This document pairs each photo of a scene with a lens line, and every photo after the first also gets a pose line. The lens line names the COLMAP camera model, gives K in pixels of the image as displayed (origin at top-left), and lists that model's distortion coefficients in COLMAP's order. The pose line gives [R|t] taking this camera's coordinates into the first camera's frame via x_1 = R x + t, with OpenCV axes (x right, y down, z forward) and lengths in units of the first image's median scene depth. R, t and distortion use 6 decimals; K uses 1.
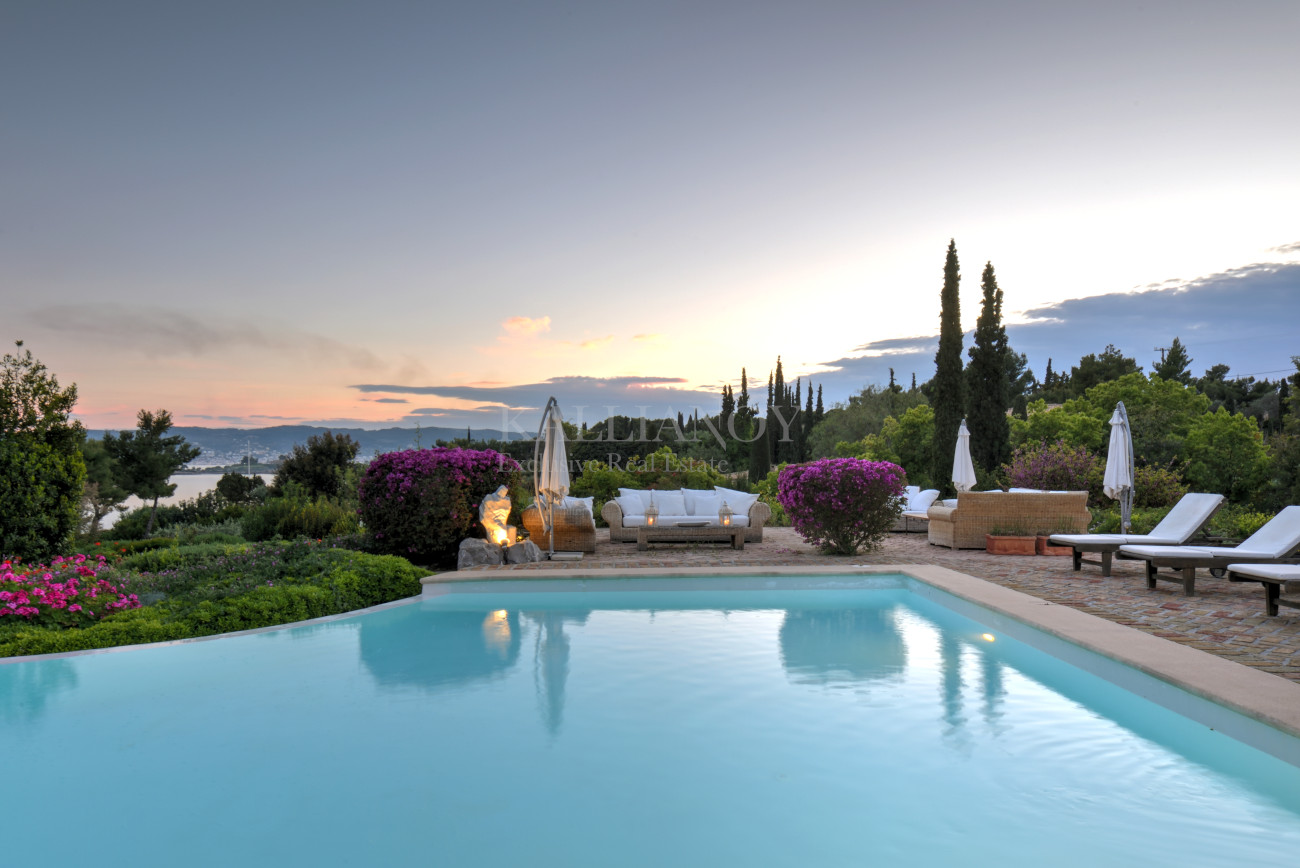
lens RADIAL K [[731.0, 0, 648.9], [0, 731.0, 462.1], [0, 0, 1]] dist [-0.000798, -0.000676]
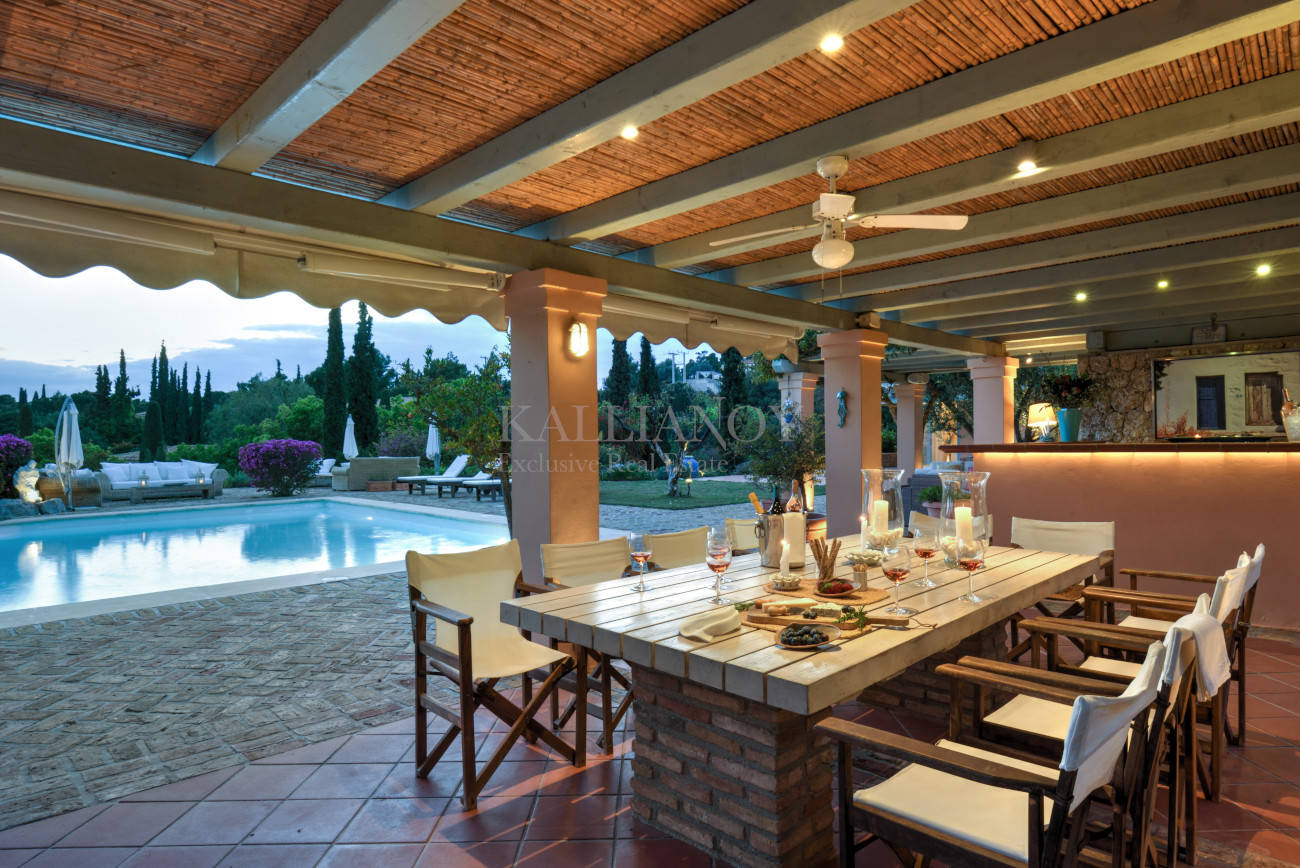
lens RADIAL K [[747.4, 0, 650.0], [0, 747.4, 434.0], [0, 0, 1]] dist [-0.001253, -0.000171]
pose [[0.691319, -0.001382, 0.722548, -0.290405], [0.009250, 0.999933, -0.006938, 0.001832], [-0.722490, 0.011480, 0.691286, -0.587388]]
